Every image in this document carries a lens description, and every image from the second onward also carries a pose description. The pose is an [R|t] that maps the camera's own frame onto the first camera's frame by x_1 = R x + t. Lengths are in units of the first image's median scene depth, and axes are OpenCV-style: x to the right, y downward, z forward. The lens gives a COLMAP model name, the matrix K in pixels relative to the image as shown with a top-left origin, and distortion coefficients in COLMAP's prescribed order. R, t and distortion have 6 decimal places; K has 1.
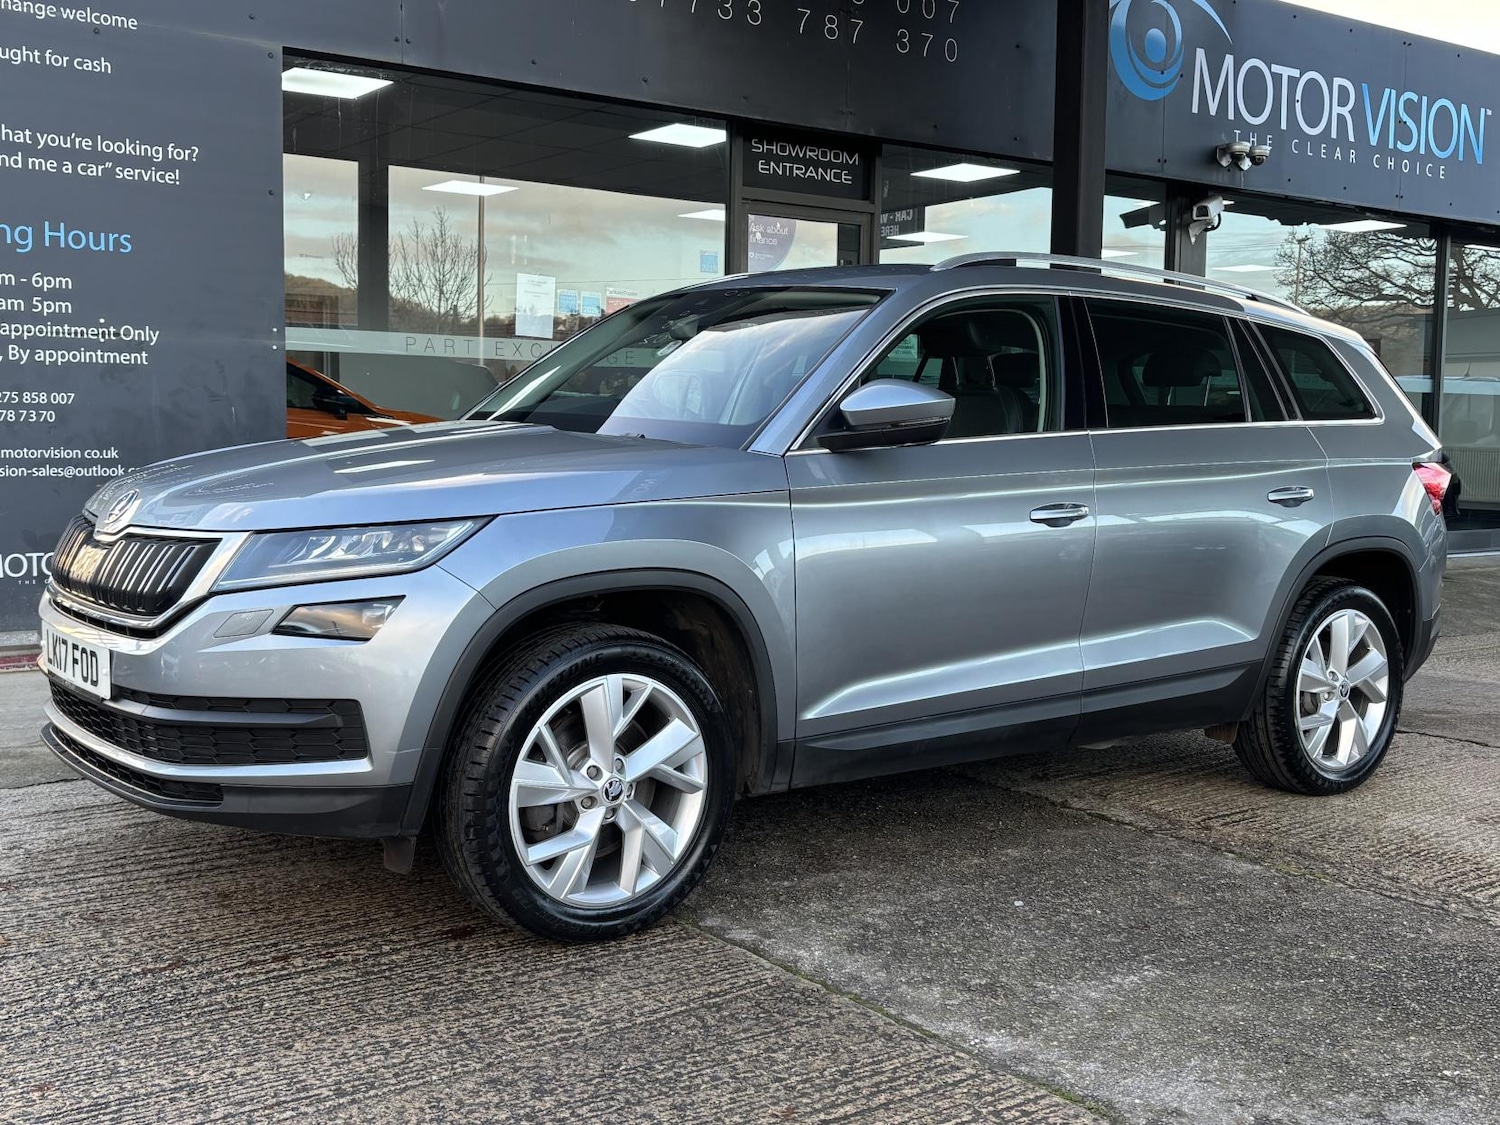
lens RADIAL K [[1665.0, 0, 737.9], [0, 1665.0, 553.6], [0, 0, 1]] dist [0.019875, 0.000000]
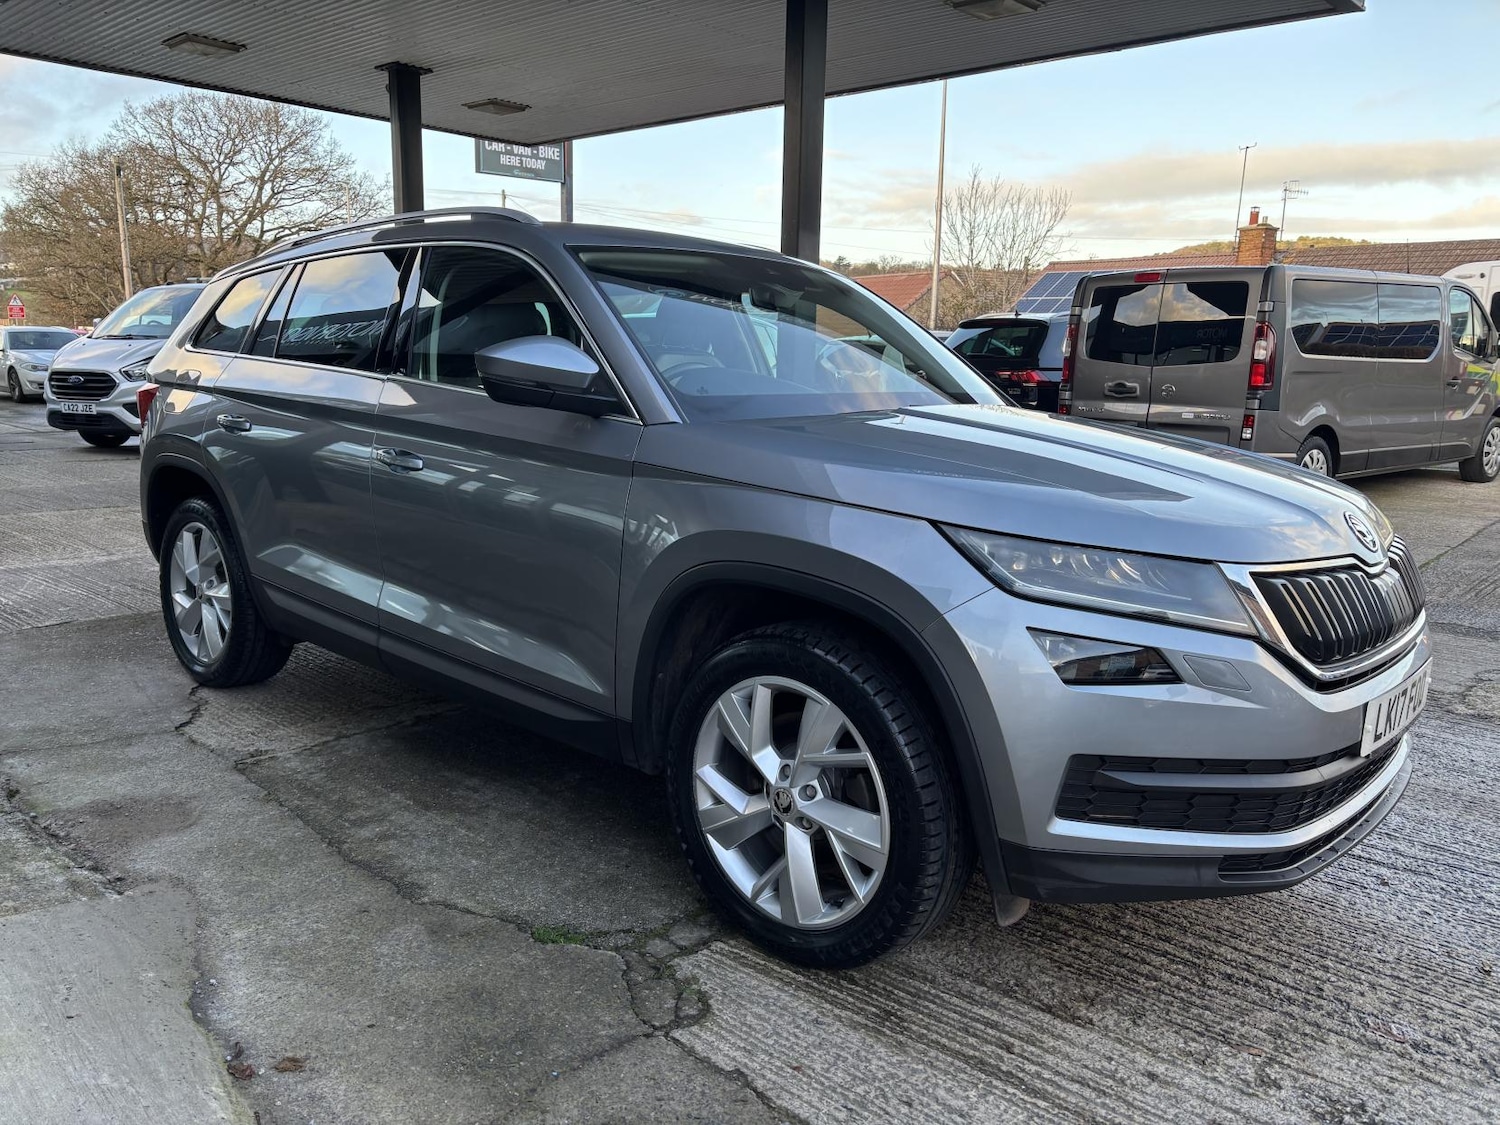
lens RADIAL K [[1133.7, 0, 741.3], [0, 1133.7, 563.0], [0, 0, 1]] dist [0.048879, -0.053790]
pose [[-0.186551, -0.202043, 0.961446, -0.852961], [0.047363, 0.975637, 0.214215, -0.150597], [-0.981303, 0.085499, -0.172436, 1.356437]]
